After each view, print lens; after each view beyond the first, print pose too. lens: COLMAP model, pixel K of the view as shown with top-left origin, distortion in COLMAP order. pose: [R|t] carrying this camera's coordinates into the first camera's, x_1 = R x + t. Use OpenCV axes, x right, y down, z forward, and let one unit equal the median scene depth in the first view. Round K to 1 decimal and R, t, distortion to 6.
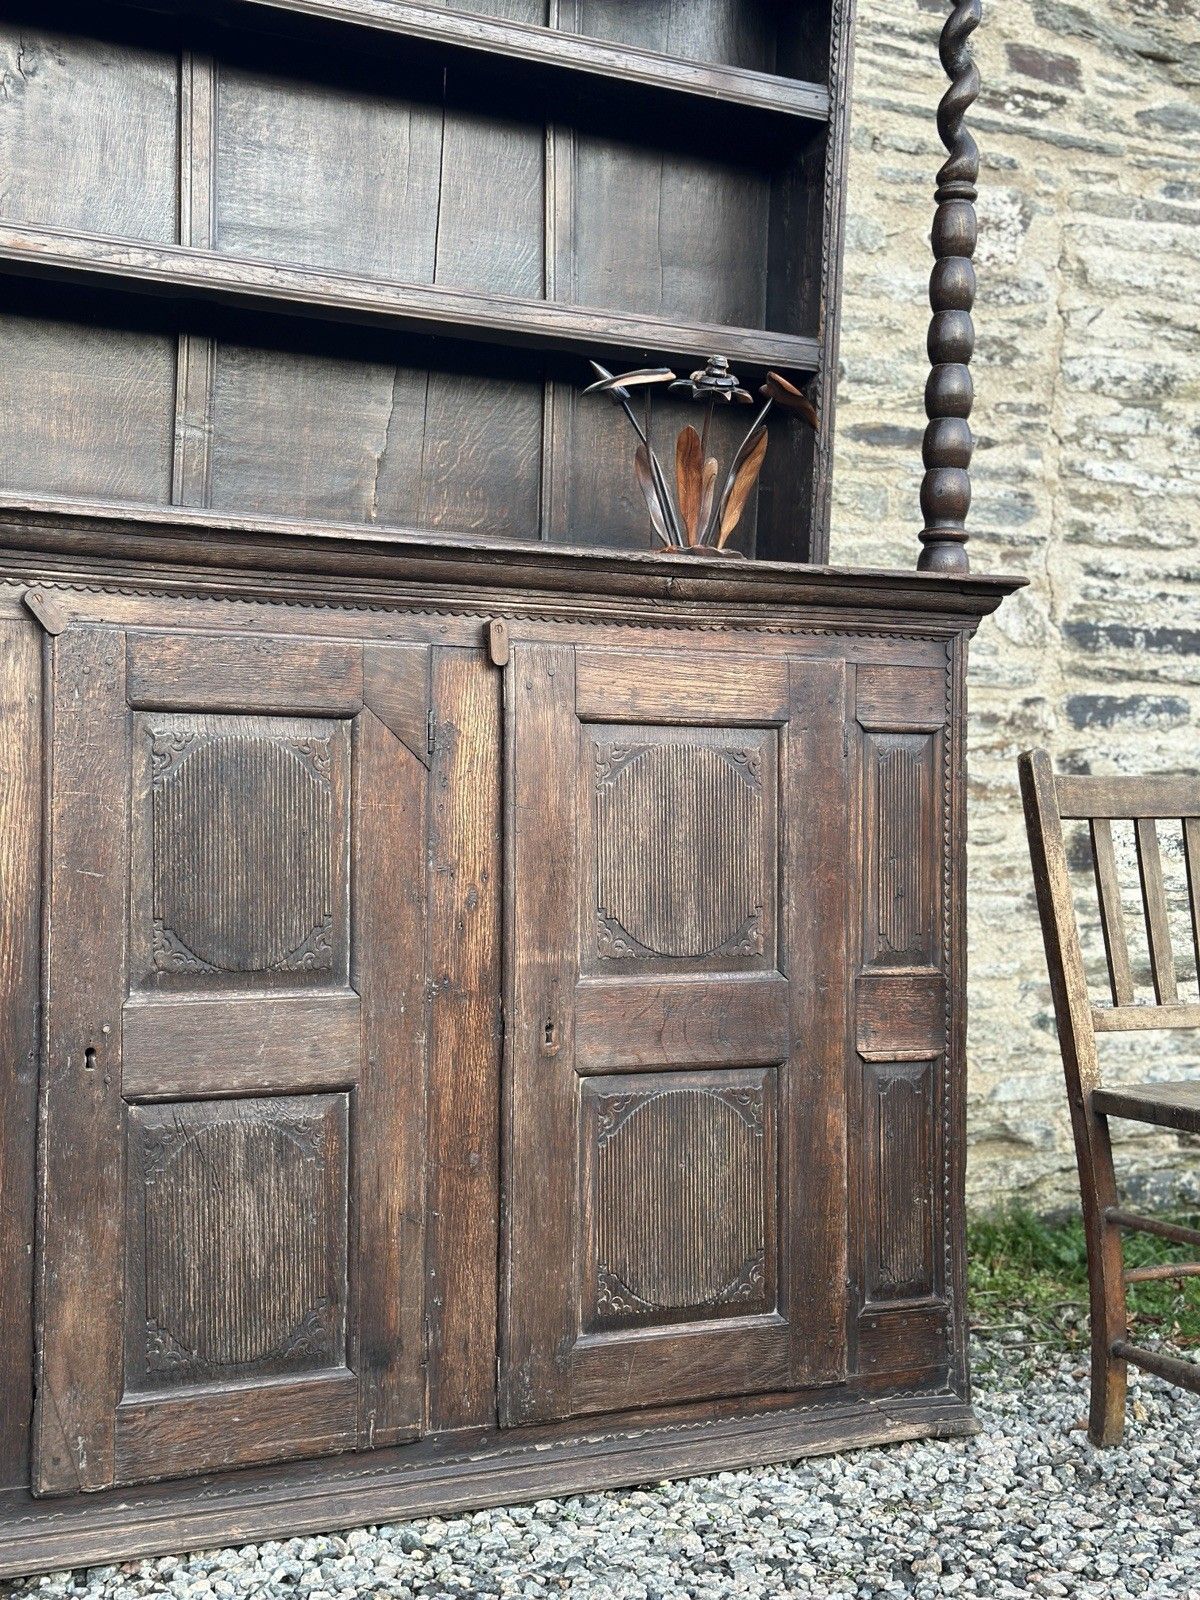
lens RADIAL K [[2217.5, 0, 598.2], [0, 2217.5, 817.2], [0, 0, 1]] dist [0.123498, 0.000000]
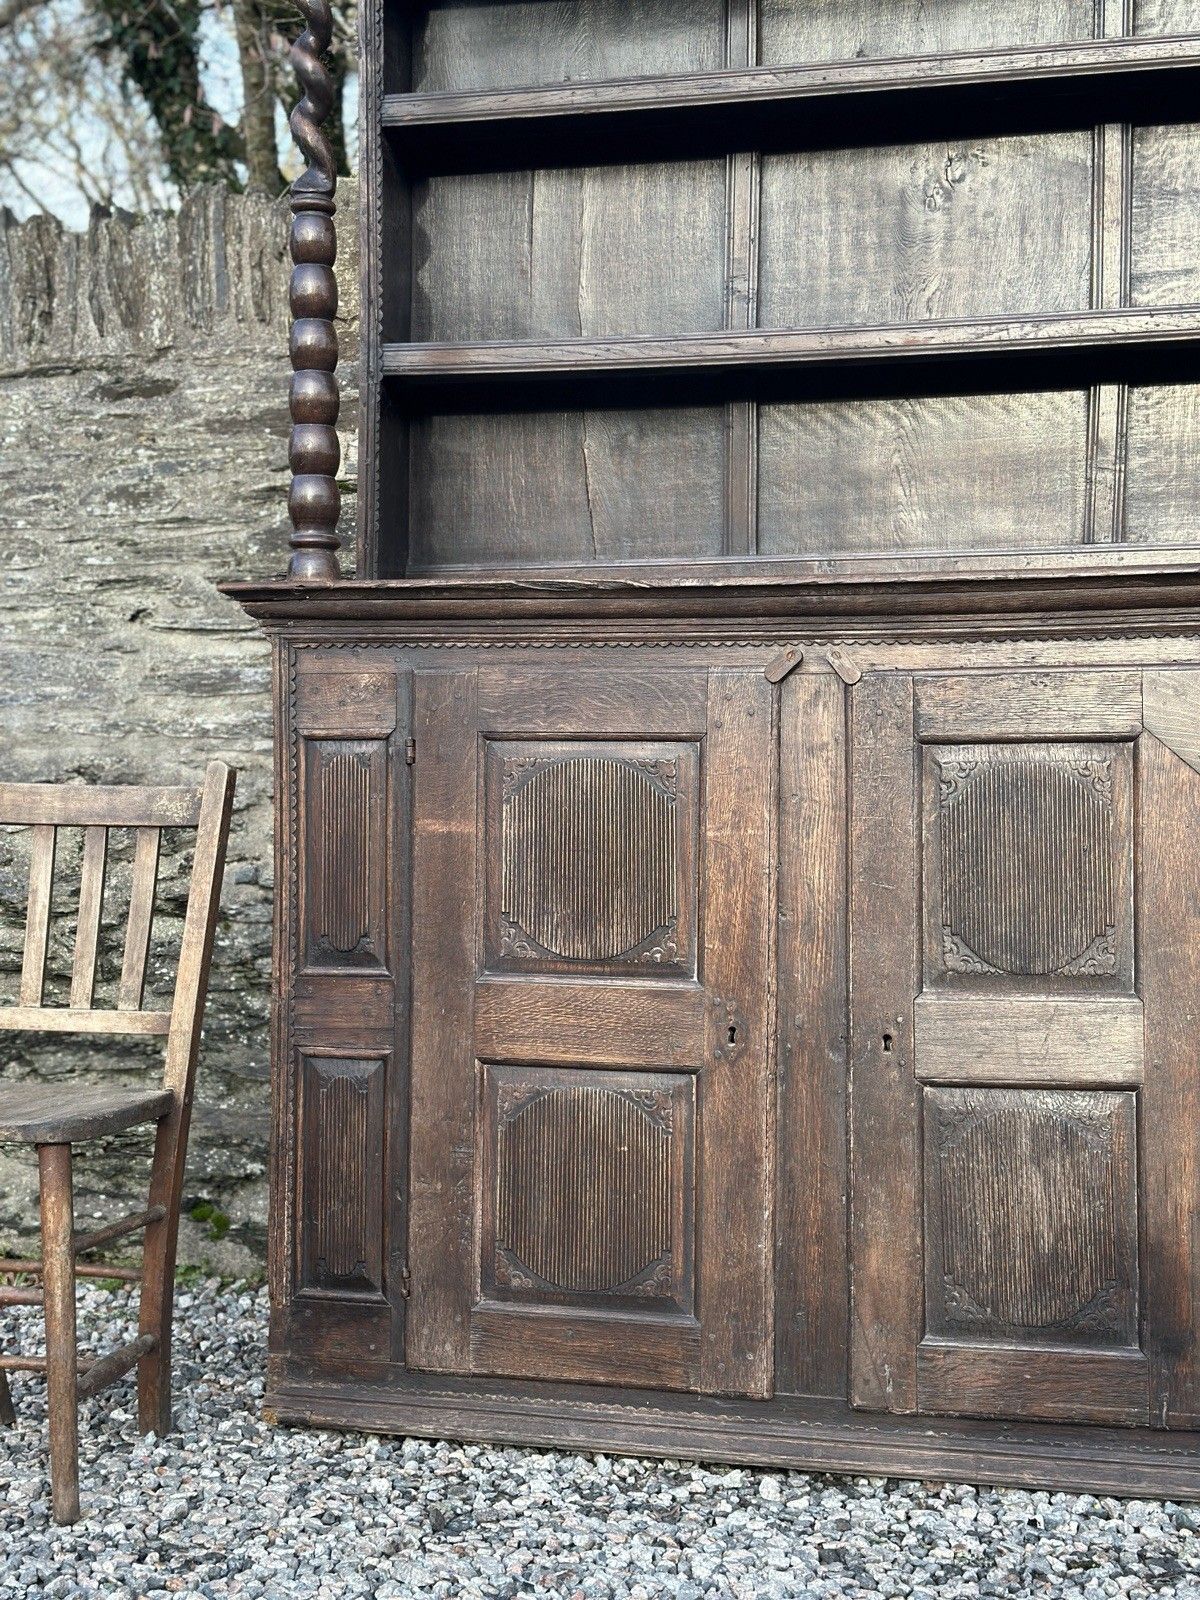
lens RADIAL K [[2217.5, 0, 593.3], [0, 2217.5, 814.4], [0, 0, 1]] dist [0.123498, 0.000000]
pose [[0.747448, -0.013882, -0.664176, 0.384663], [0.017653, 0.999844, -0.001032, -0.012105], [0.664086, -0.010953, 0.747576, 0.024465]]
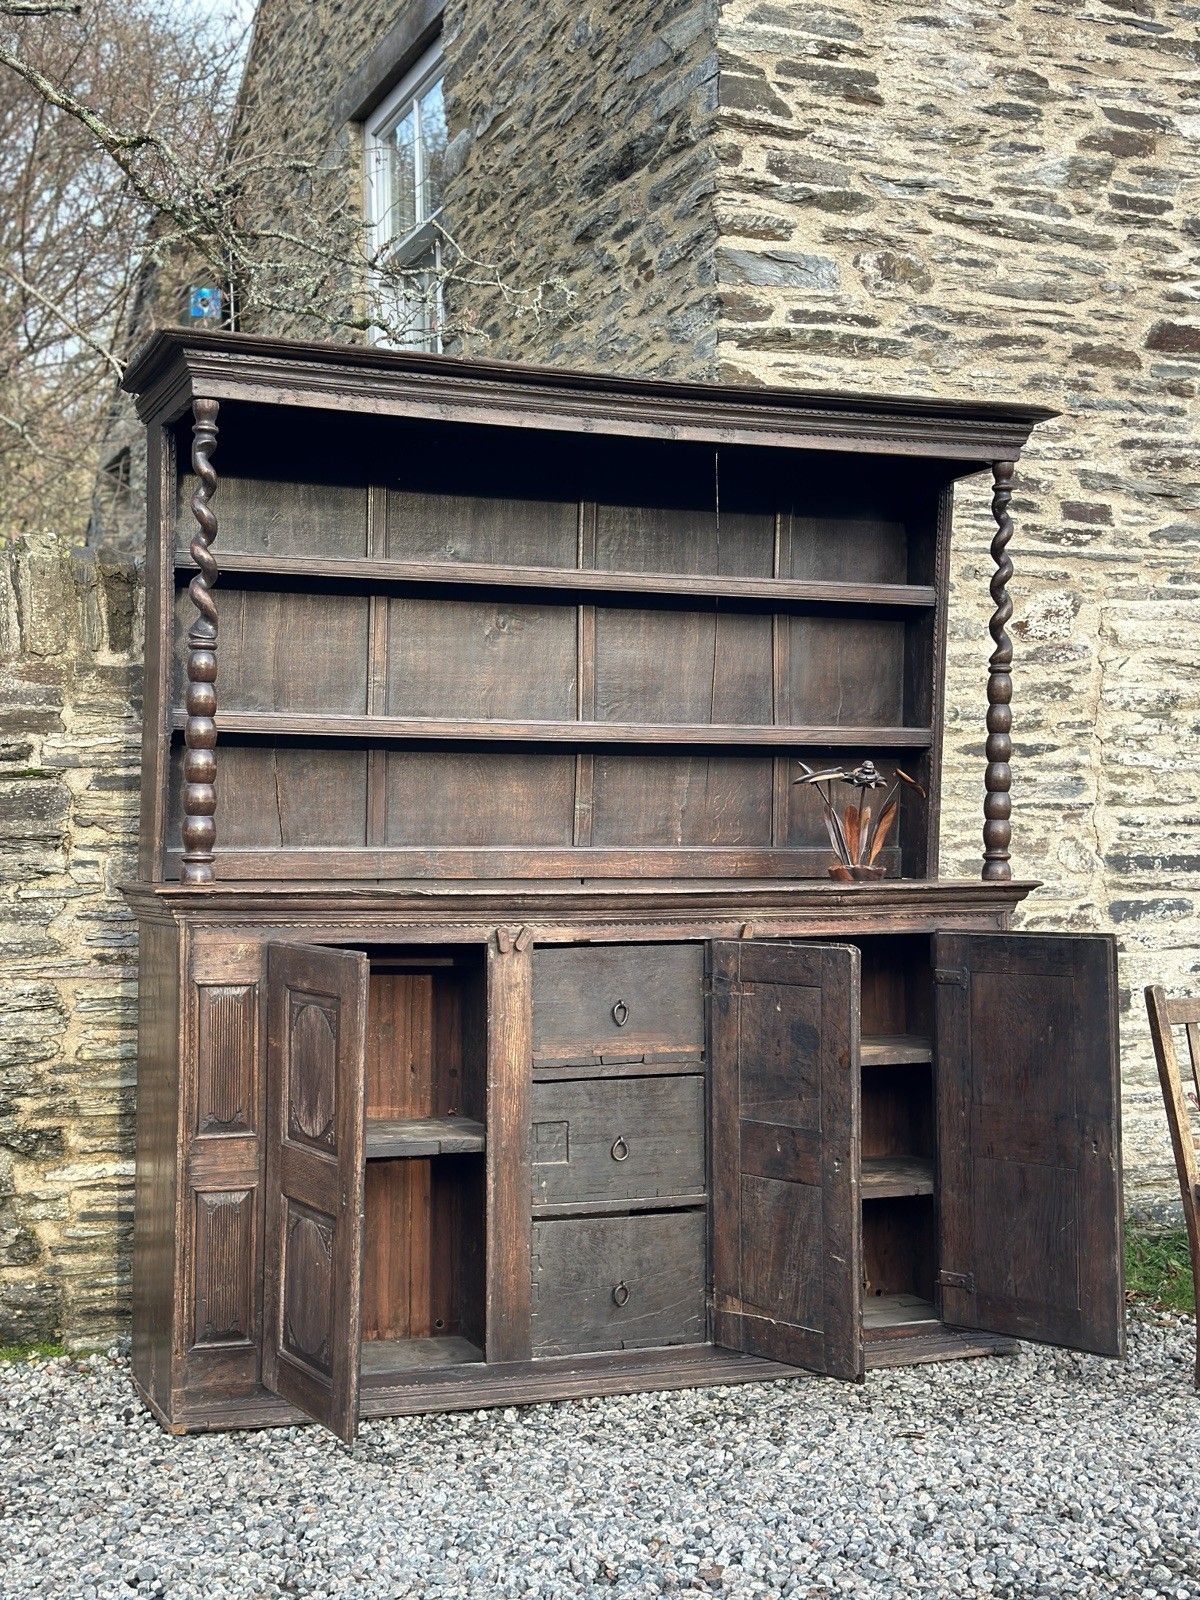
lens RADIAL K [[2217.5, 0, 602.6], [0, 2217.5, 805.6], [0, 0, 1]] dist [0.123498, 0.000000]
pose [[0.993854, -0.010497, -0.110203, 0.041354], [0.010869, 0.999937, 0.002767, -0.194454], [0.110167, -0.003948, 0.993905, -0.916863]]
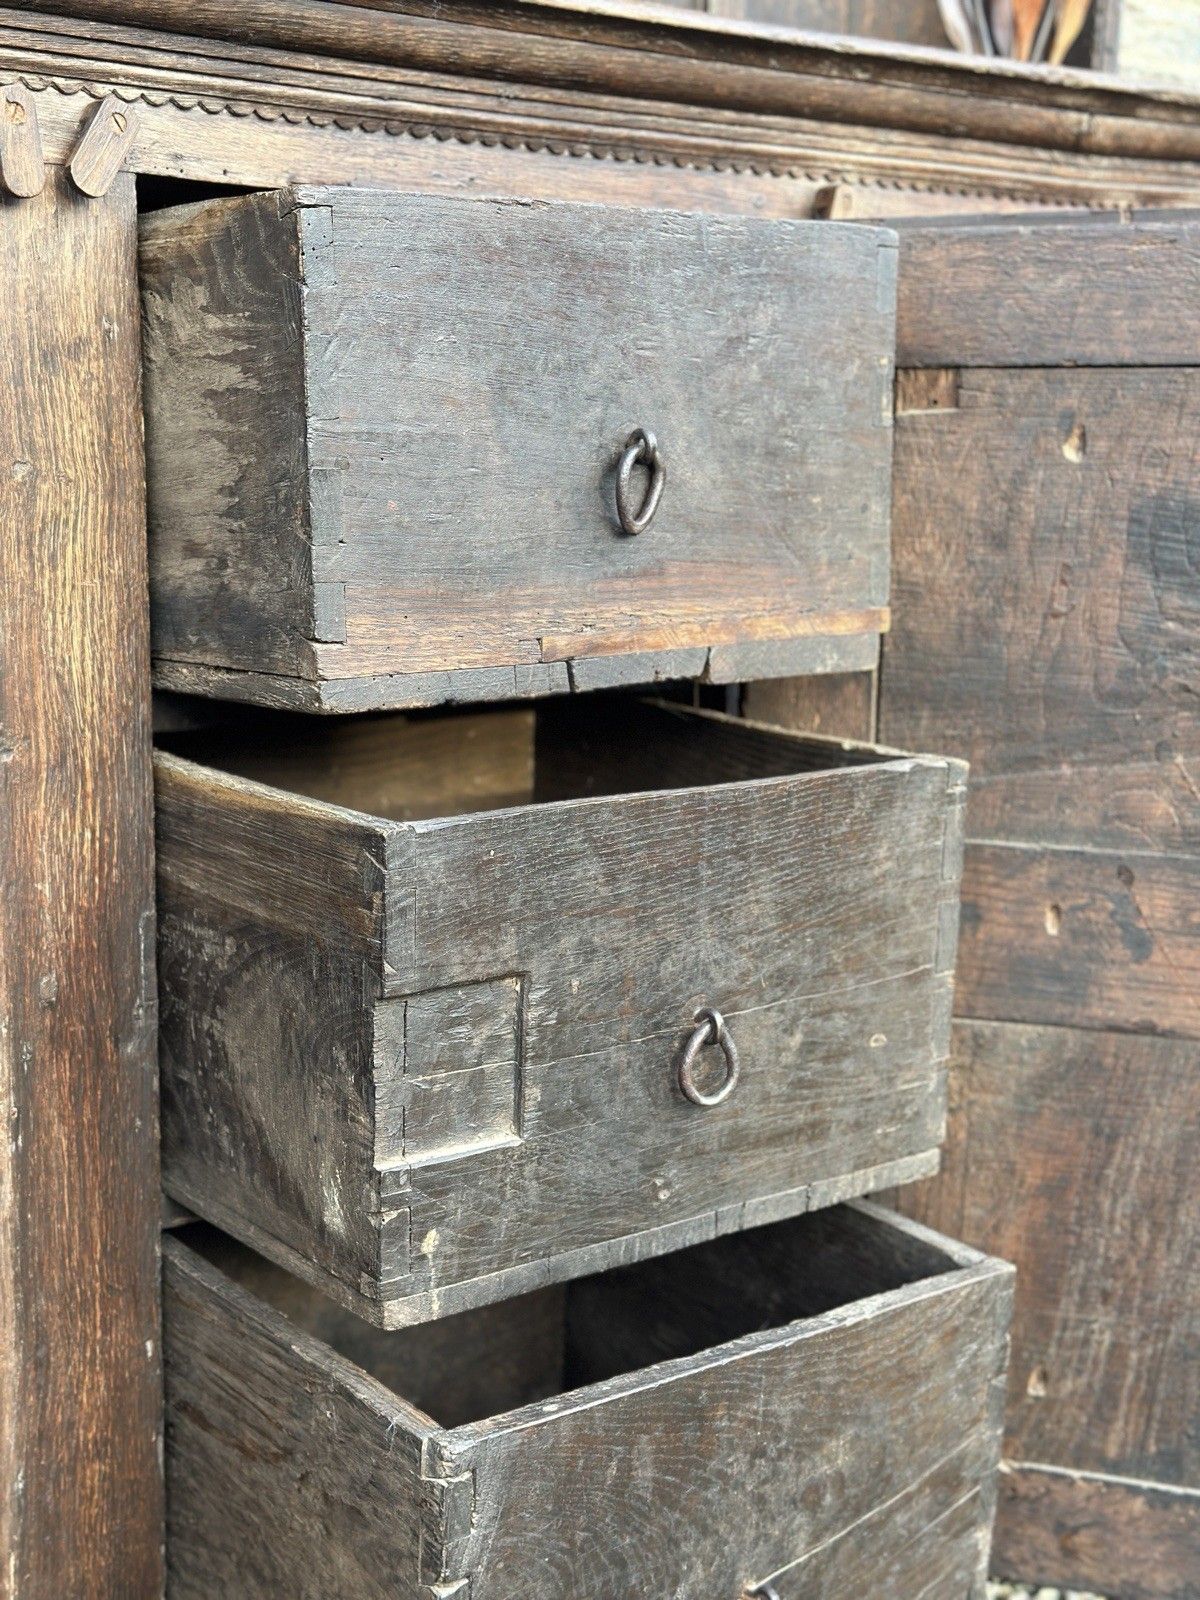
lens RADIAL K [[2217.5, 0, 598.3], [0, 2217.5, 811.6], [0, 0, 1]] dist [0.123498, 0.000000]
pose [[0.983287, -0.030996, 0.179402, -0.210979], [-0.001748, 0.983748, 0.179546, -0.032798], [-0.182051, -0.176859, 0.967253, 0.412169]]
